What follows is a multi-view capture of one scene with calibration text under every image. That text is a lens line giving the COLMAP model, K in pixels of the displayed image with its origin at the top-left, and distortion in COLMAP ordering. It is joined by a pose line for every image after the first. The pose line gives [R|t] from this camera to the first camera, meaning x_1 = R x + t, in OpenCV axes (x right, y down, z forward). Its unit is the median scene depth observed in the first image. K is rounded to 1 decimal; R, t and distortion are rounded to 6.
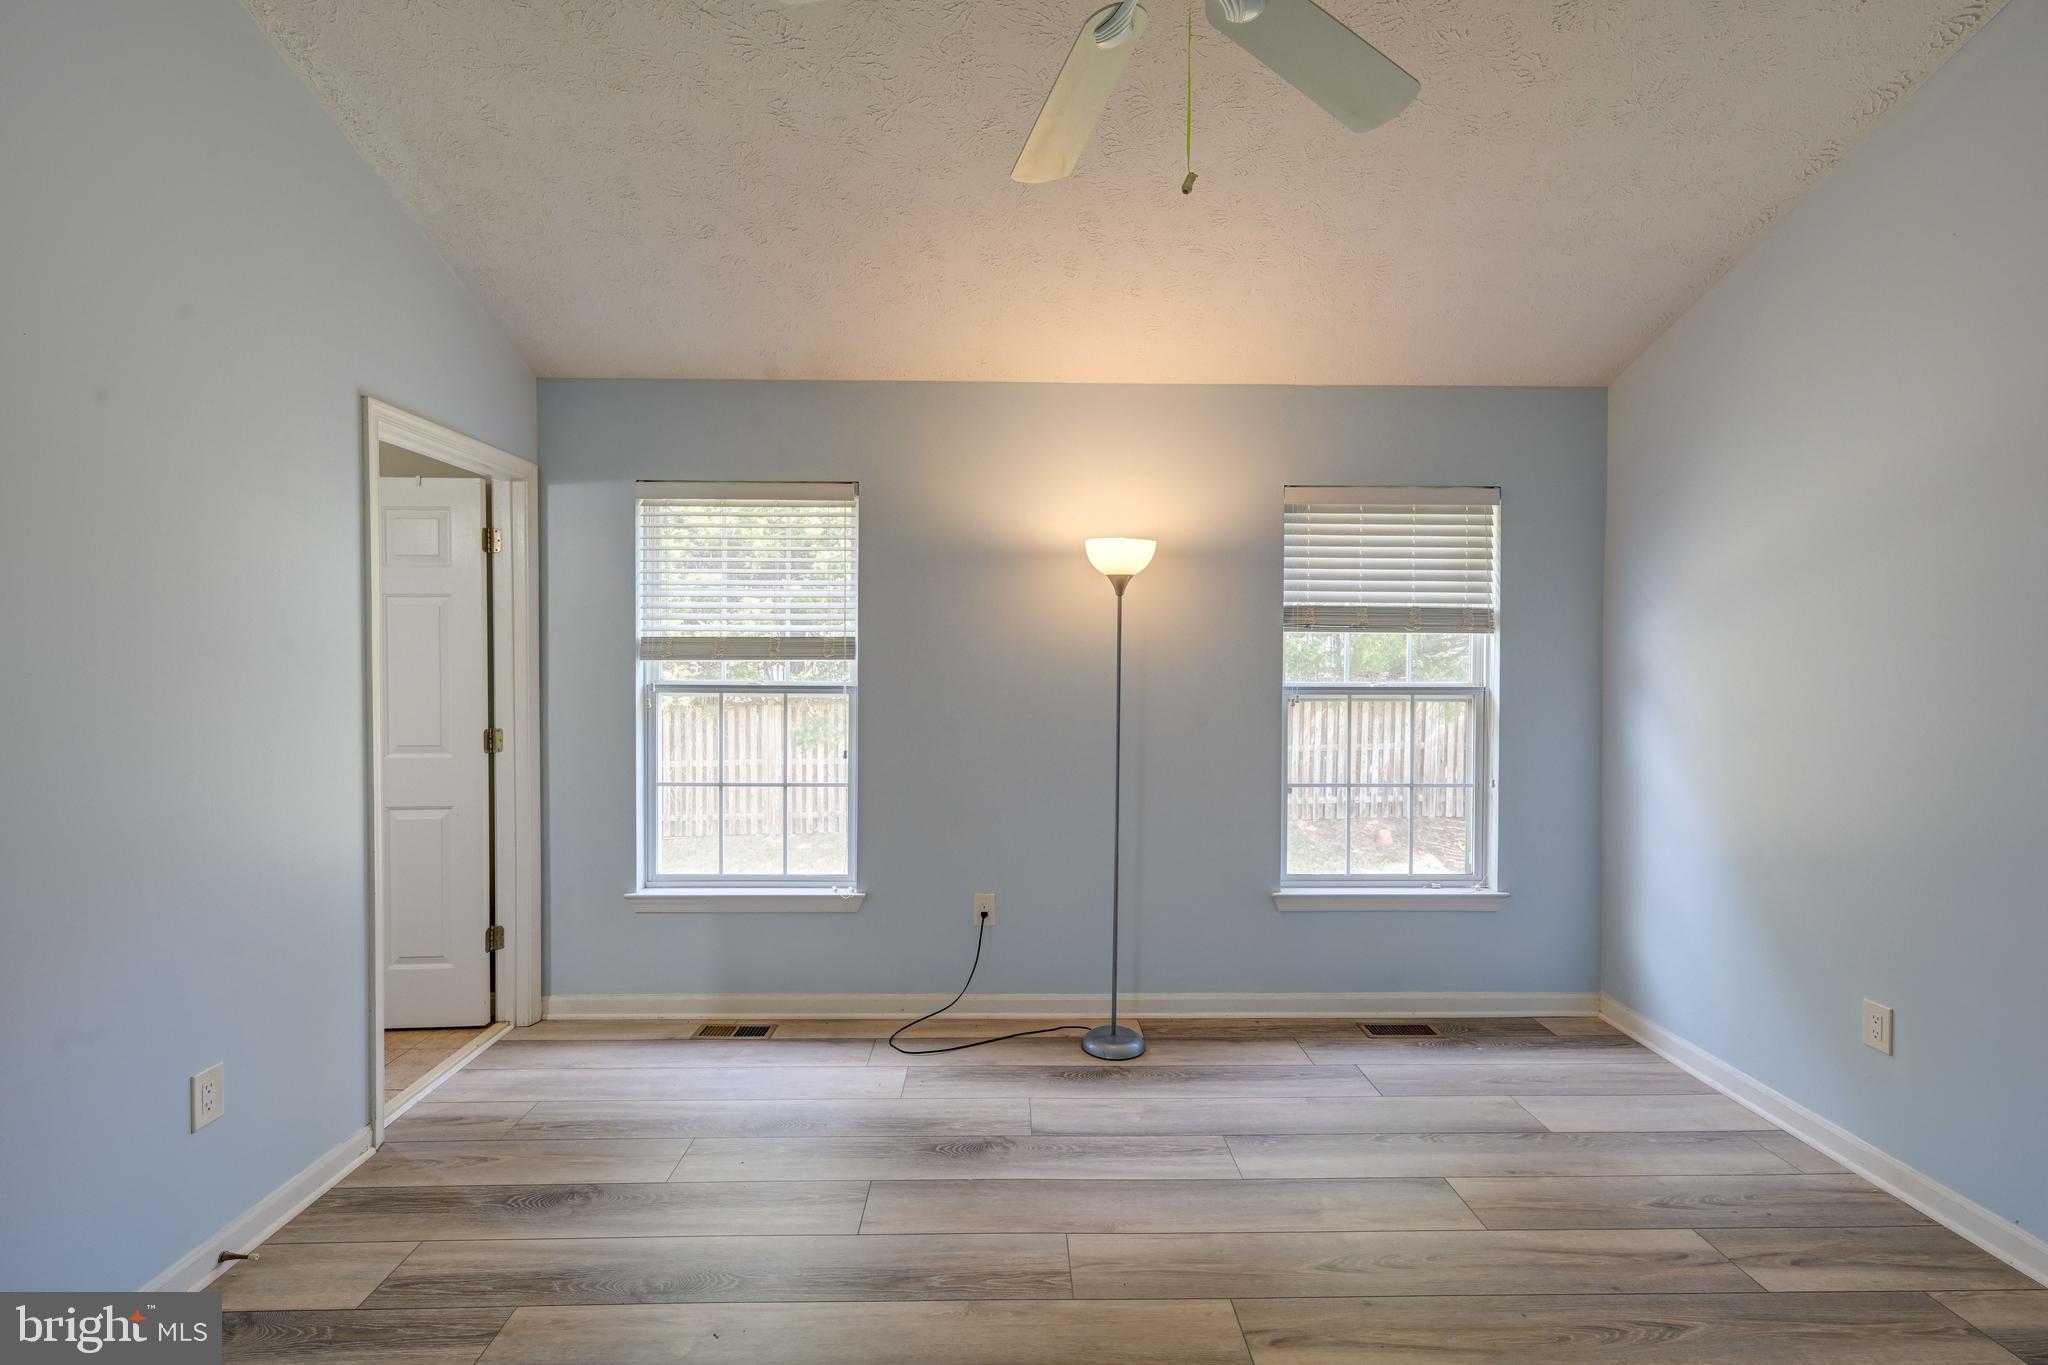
lens RADIAL K [[941.2, 0, 1017.5], [0, 941.2, 681.2], [0, 0, 1]] dist [-0.002398, 0.000586]
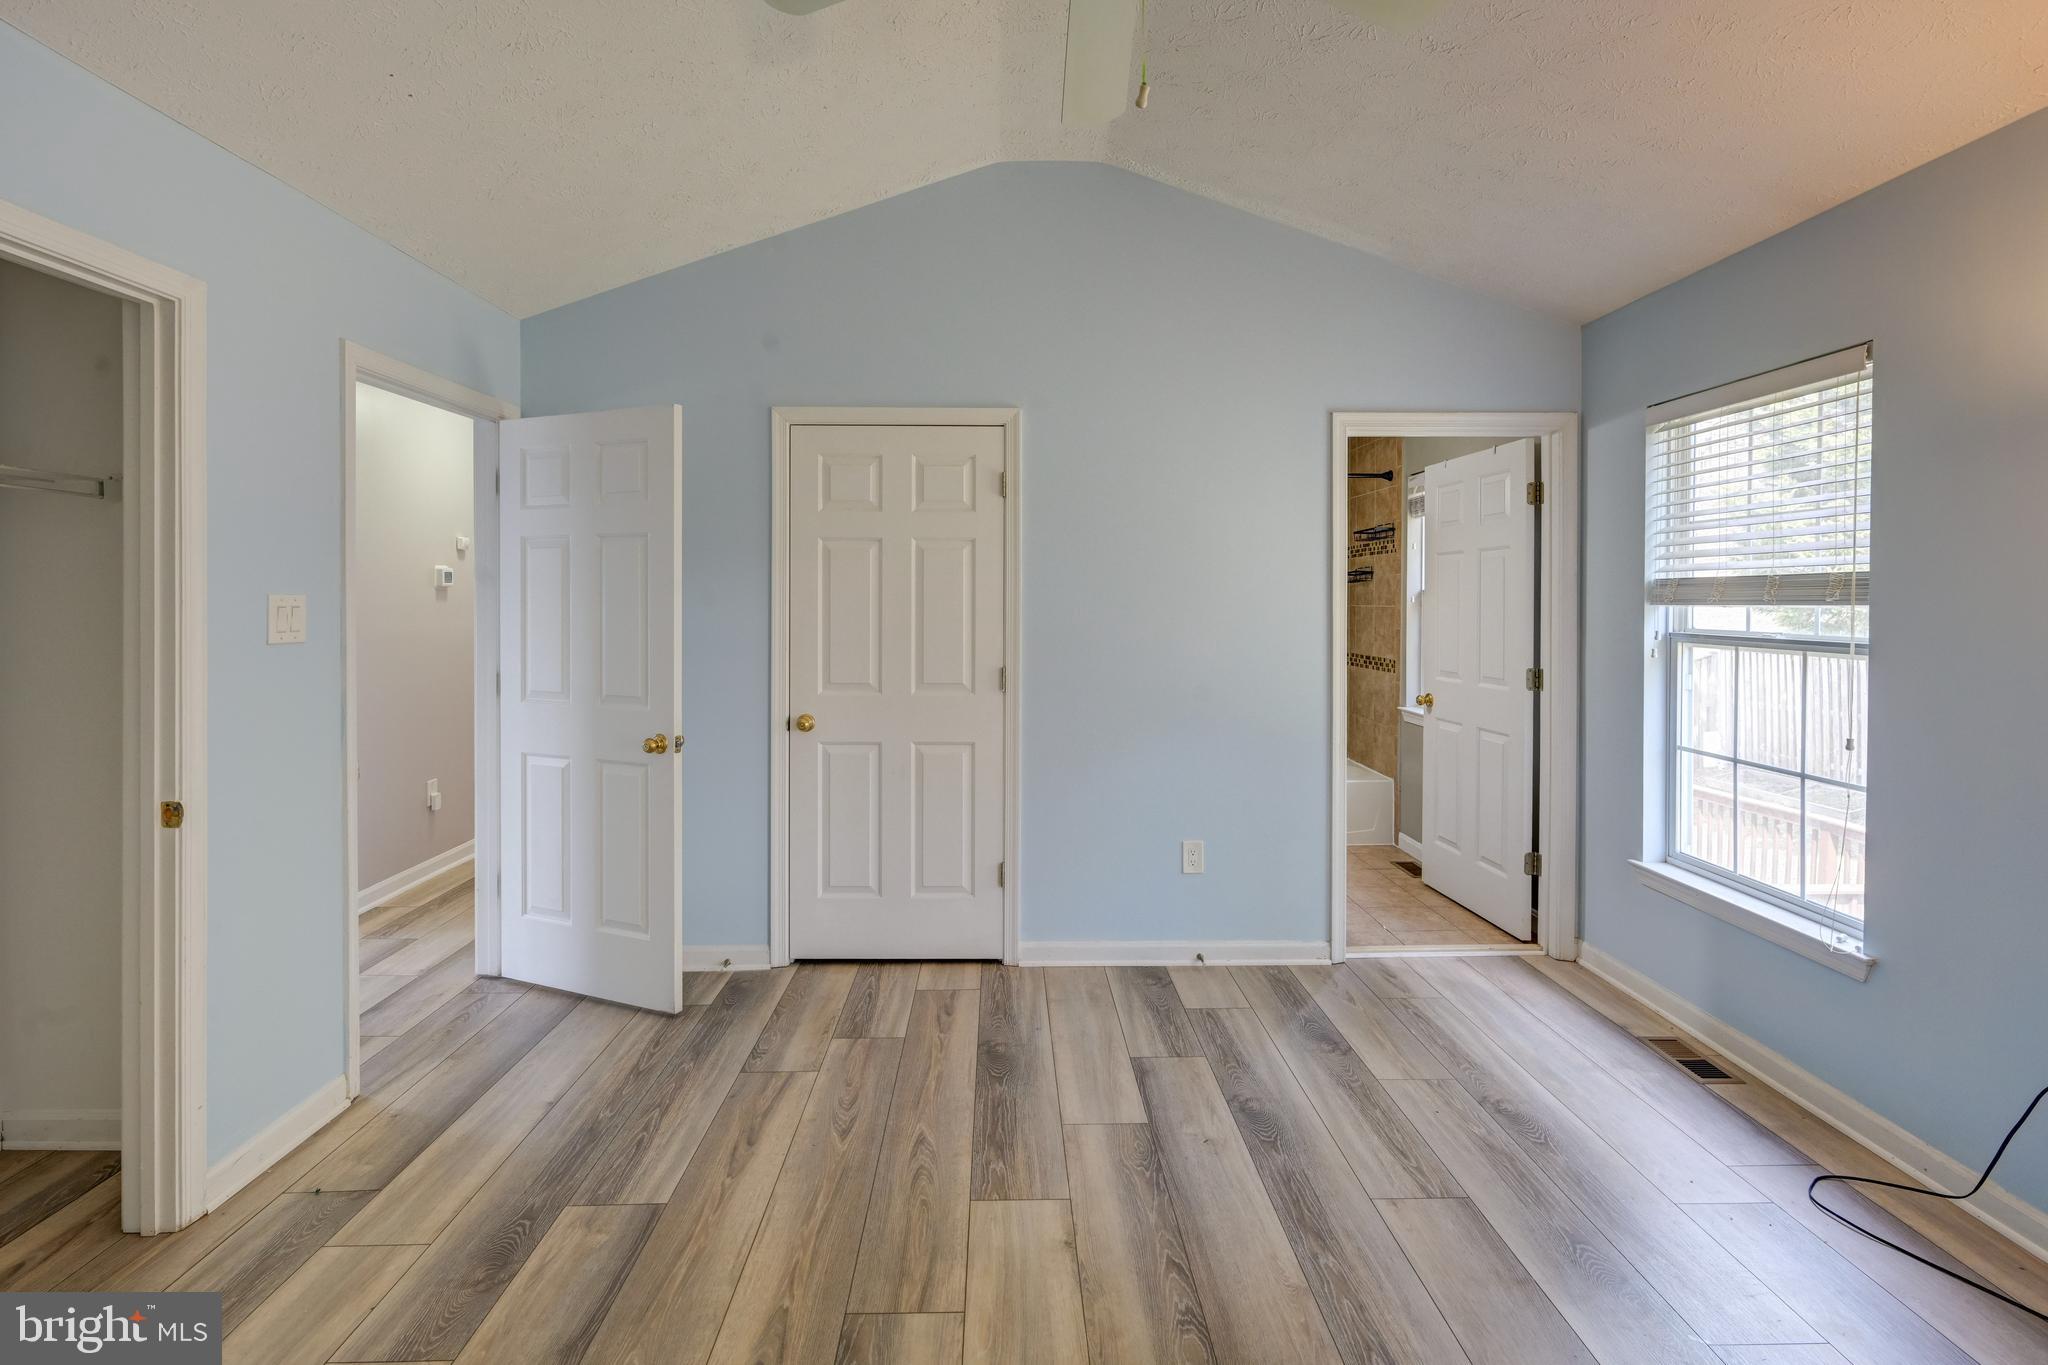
lens RADIAL K [[941.2, 0, 1008.5], [0, 941.2, 604.5], [0, 0, 1]] dist [-0.002398, 0.000586]
pose [[-0.017107, 0.001127, -0.999853, 0.522866], [-0.023971, 0.999711, 0.001537, -0.009603], [0.999566, 0.023994, -0.017075, 0.410819]]
